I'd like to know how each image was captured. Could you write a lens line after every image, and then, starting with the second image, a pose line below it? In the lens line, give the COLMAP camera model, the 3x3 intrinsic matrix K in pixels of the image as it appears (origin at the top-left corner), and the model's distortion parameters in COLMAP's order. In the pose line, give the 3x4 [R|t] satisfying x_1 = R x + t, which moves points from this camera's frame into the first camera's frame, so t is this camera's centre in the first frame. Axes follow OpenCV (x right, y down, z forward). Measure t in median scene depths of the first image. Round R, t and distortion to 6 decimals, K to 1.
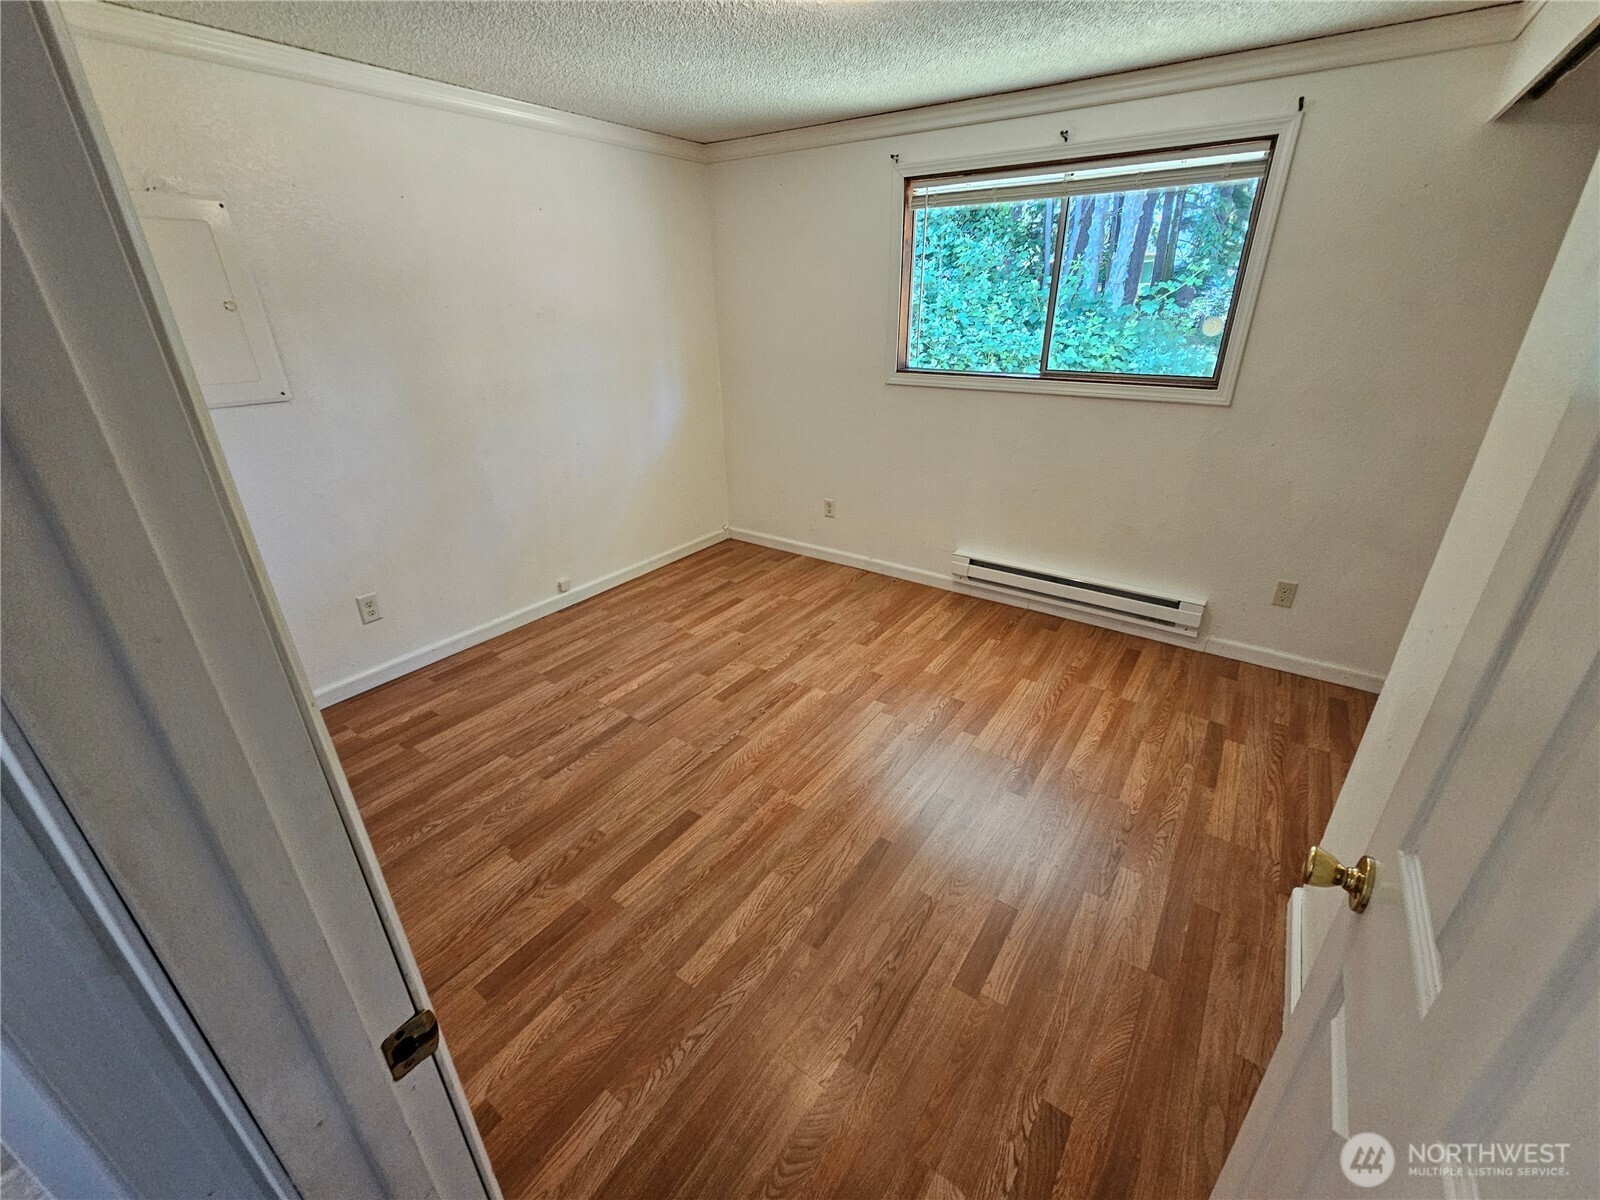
lens RADIAL K [[654.1, 0, 799.9], [0, 654.1, 595.3], [0, 0, 1]] dist [0.001684, 0.000221]
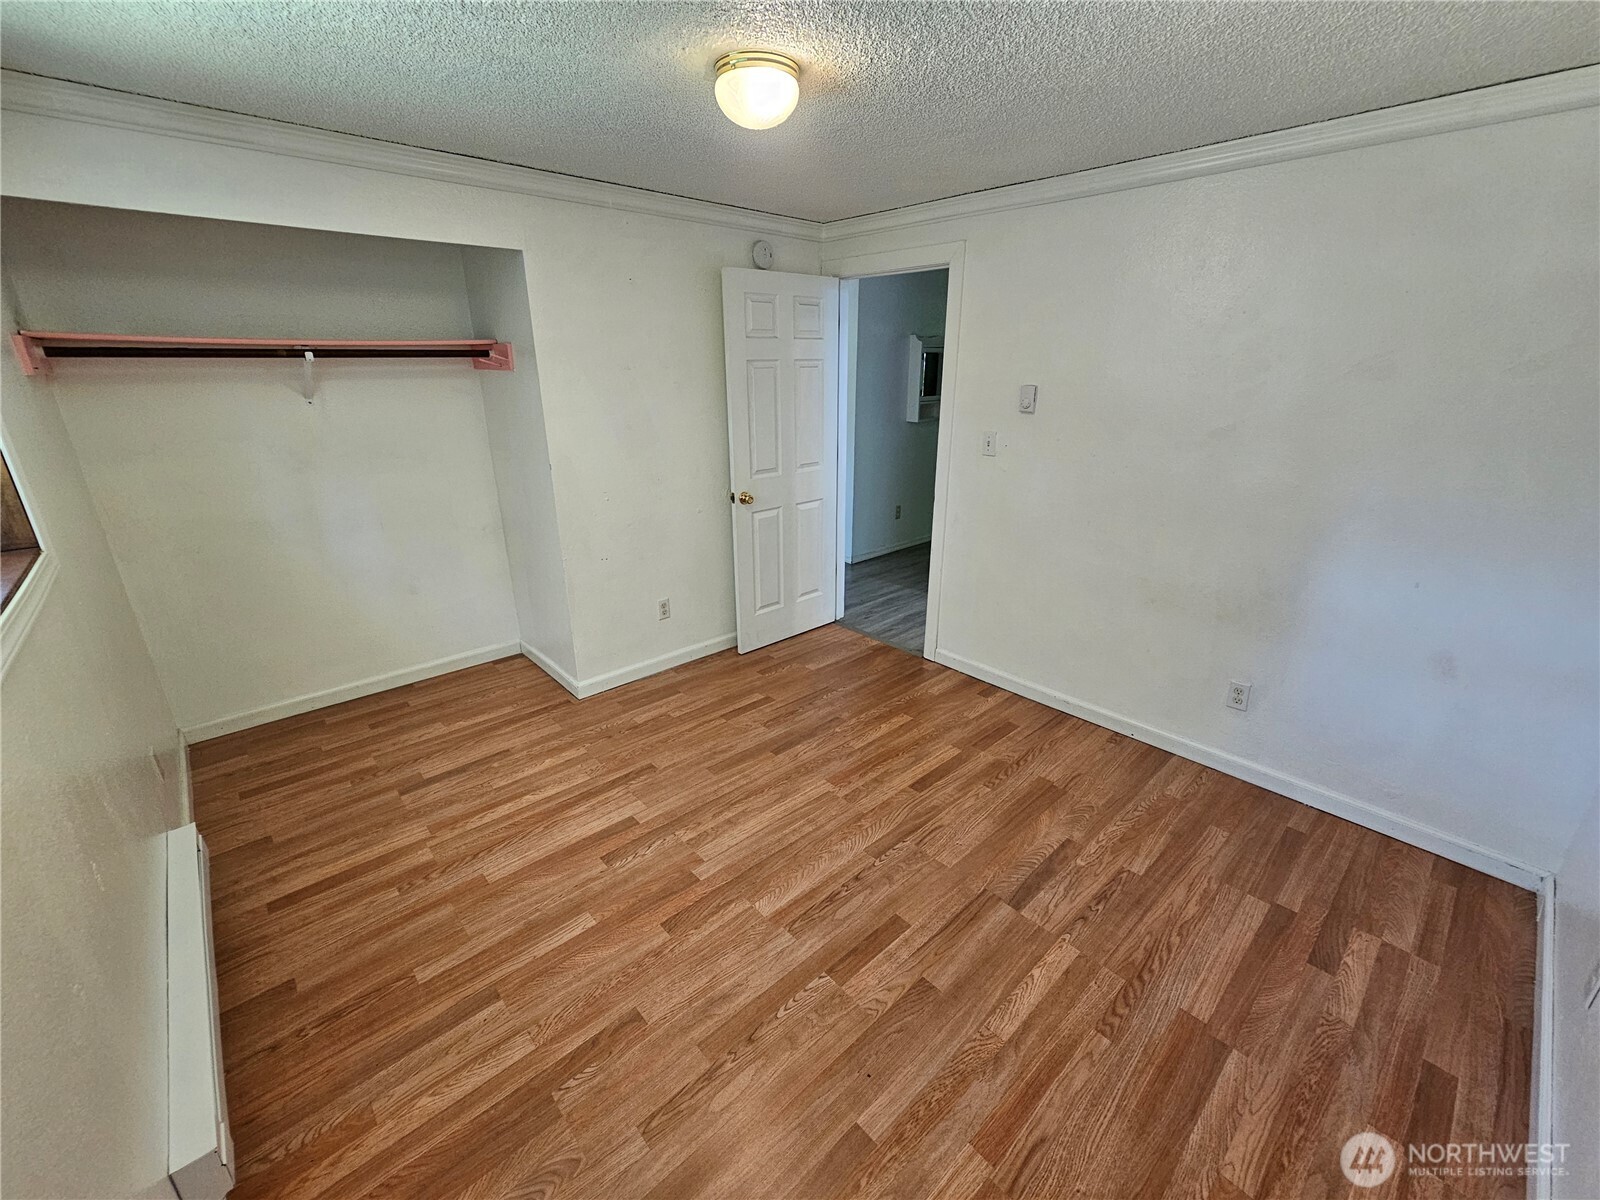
lens RADIAL K [[654.1, 0, 798.2], [0, 654.1, 599.3], [0, 0, 1]] dist [0.001684, 0.000221]
pose [[-0.976704, -0.064328, 0.204724, -0.142569], [0.097222, 0.717839, 0.689387, -0.628893], [-0.191306, 0.693231, -0.694862, 1.326737]]
